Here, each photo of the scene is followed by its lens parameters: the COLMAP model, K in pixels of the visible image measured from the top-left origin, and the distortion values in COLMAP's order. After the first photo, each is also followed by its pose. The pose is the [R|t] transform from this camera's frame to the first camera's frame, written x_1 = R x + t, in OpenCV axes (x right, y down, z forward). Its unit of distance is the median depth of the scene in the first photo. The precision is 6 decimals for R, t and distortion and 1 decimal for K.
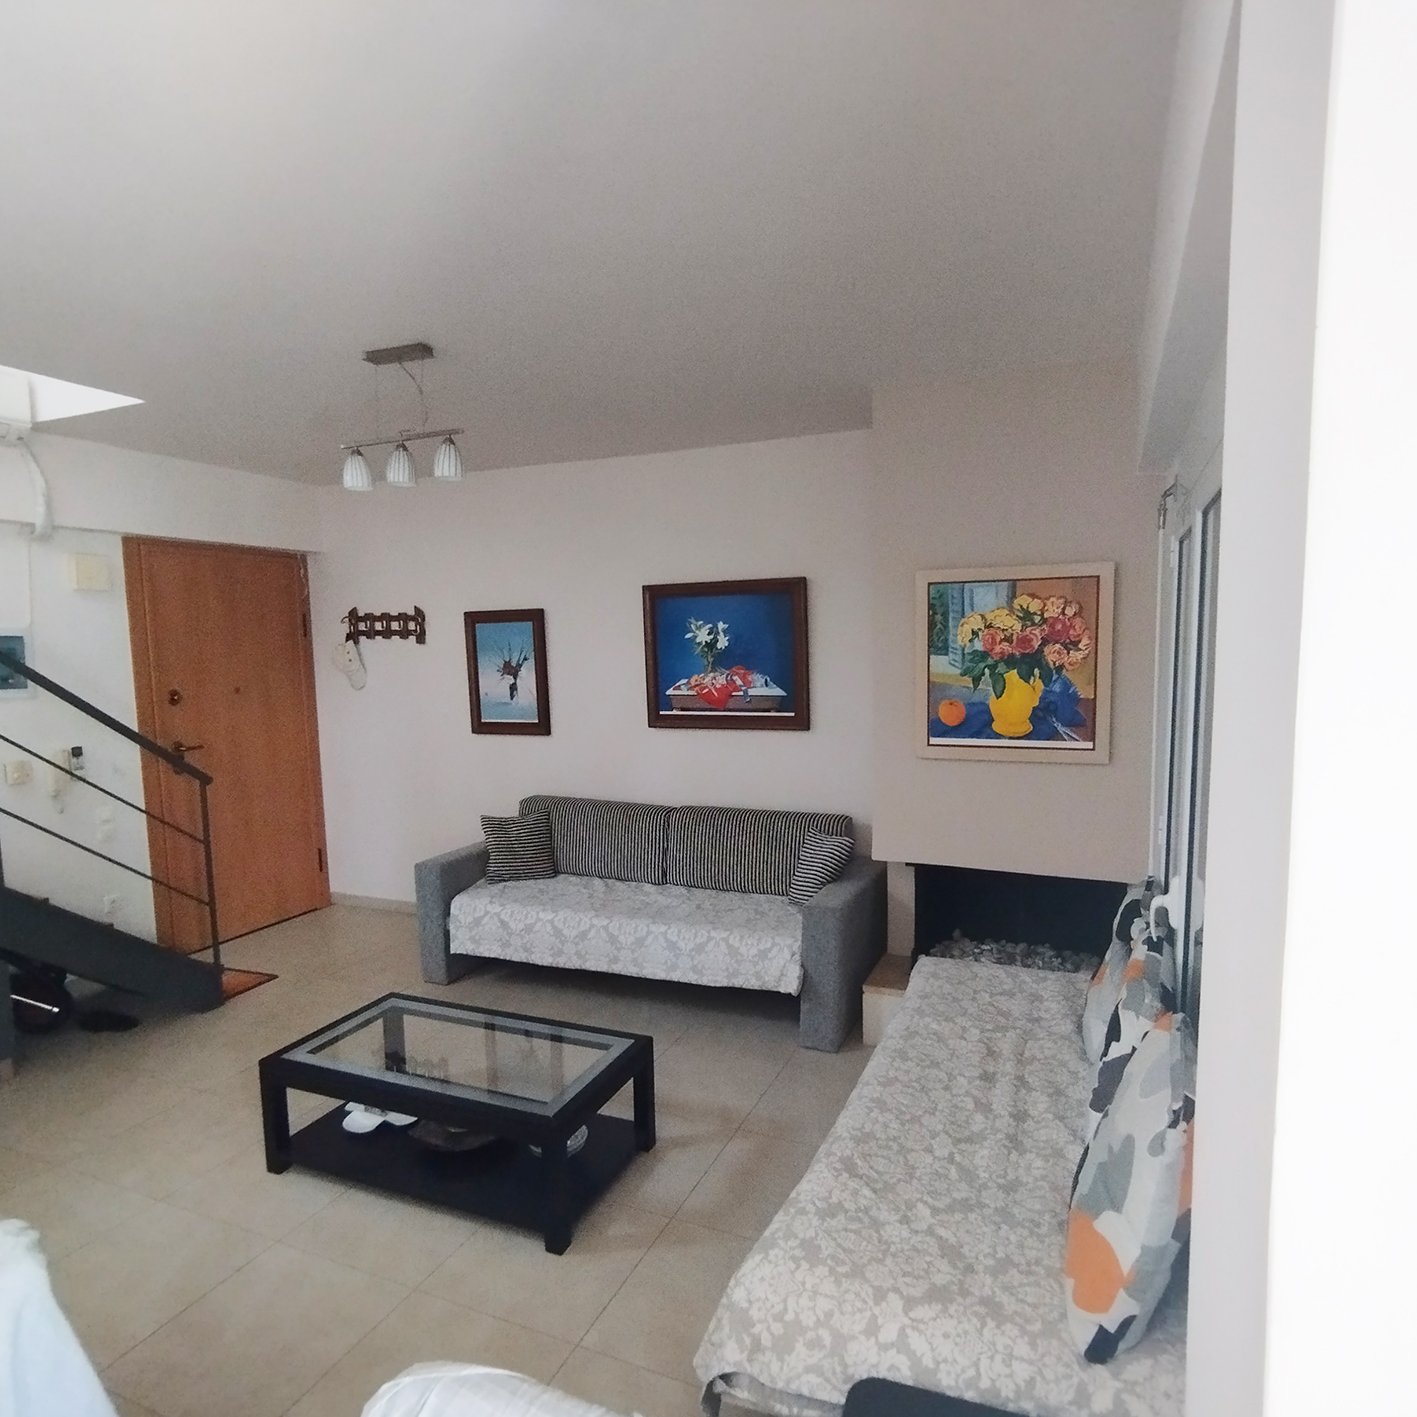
lens RADIAL K [[869.2, 0, 727.7], [0, 869.2, 733.6], [0, 0, 1]] dist [0.005544, 0.002459]
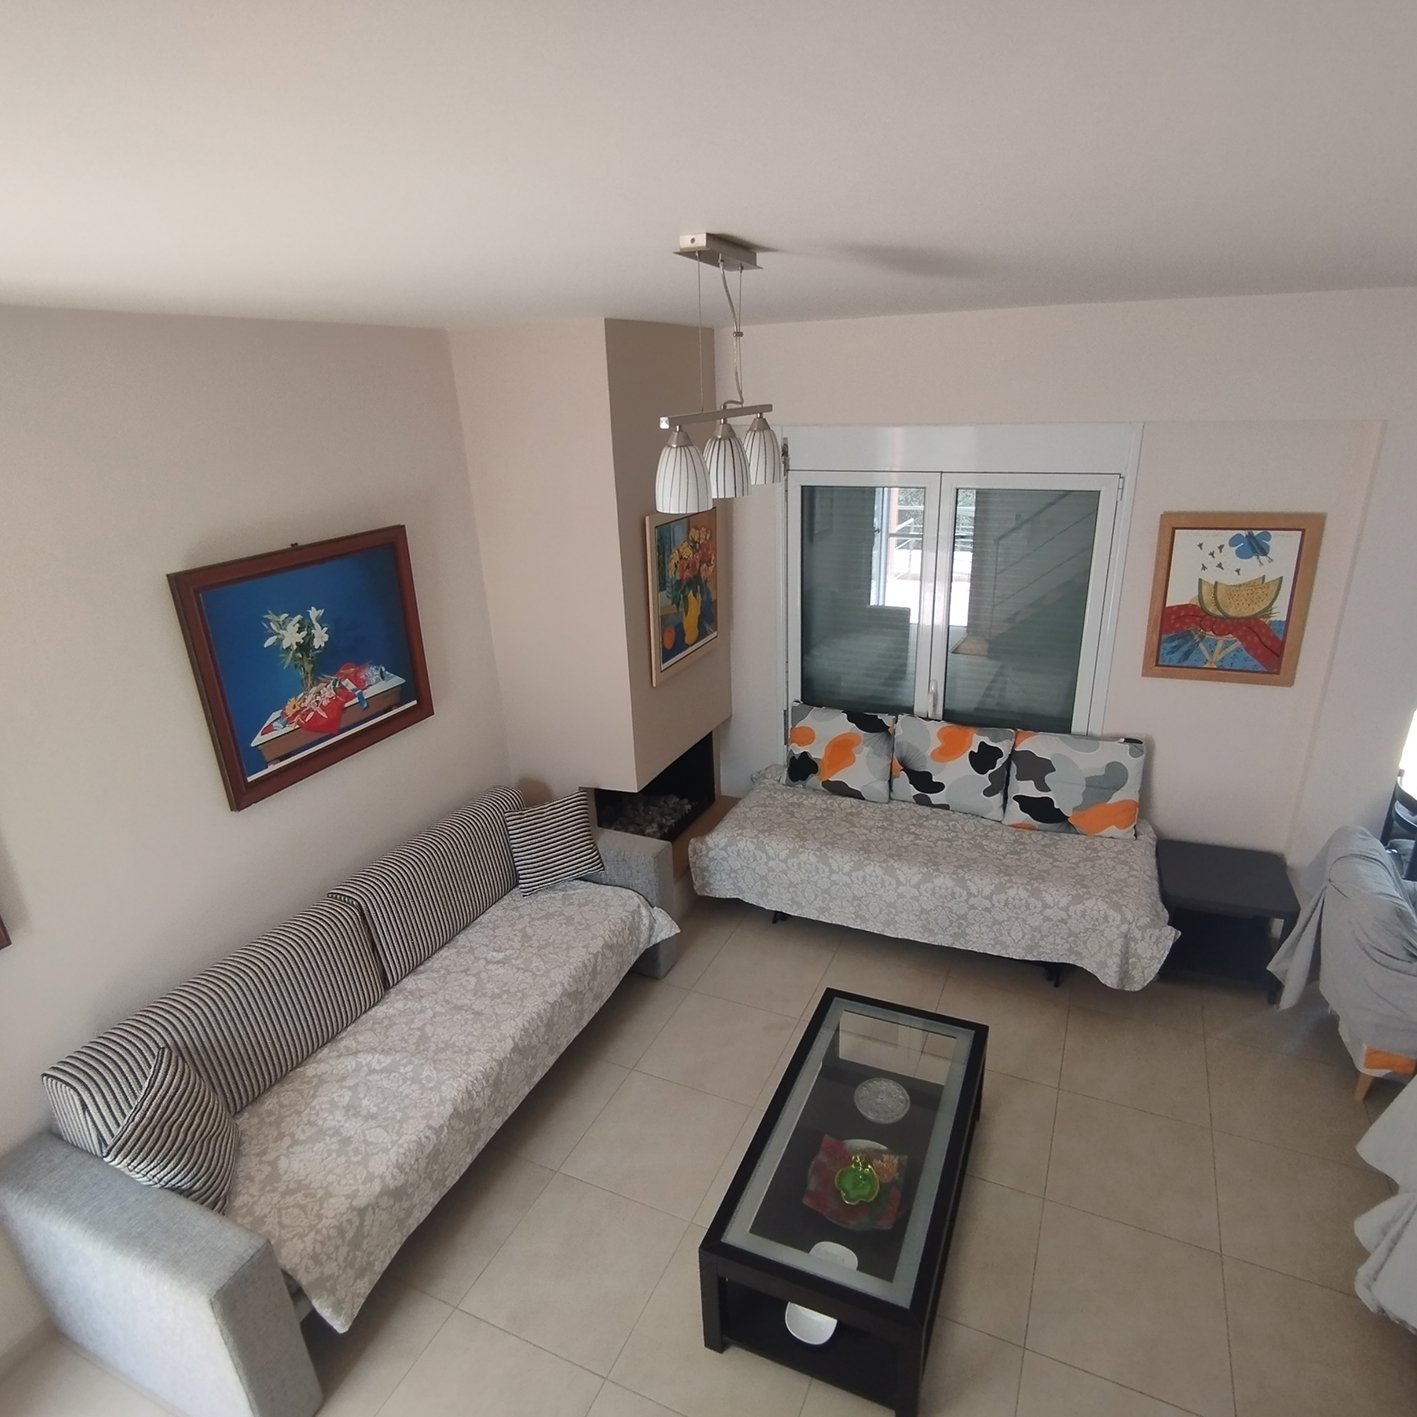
lens RADIAL K [[869.2, 0, 727.7], [0, 869.2, 733.6], [0, 0, 1]] dist [0.005544, 0.002459]
pose [[0.009836, -0.359936, 0.932925, -0.648173], [0.136757, 0.924688, 0.355317, -0.230672], [-0.990556, 0.124089, 0.058319, 0.664427]]
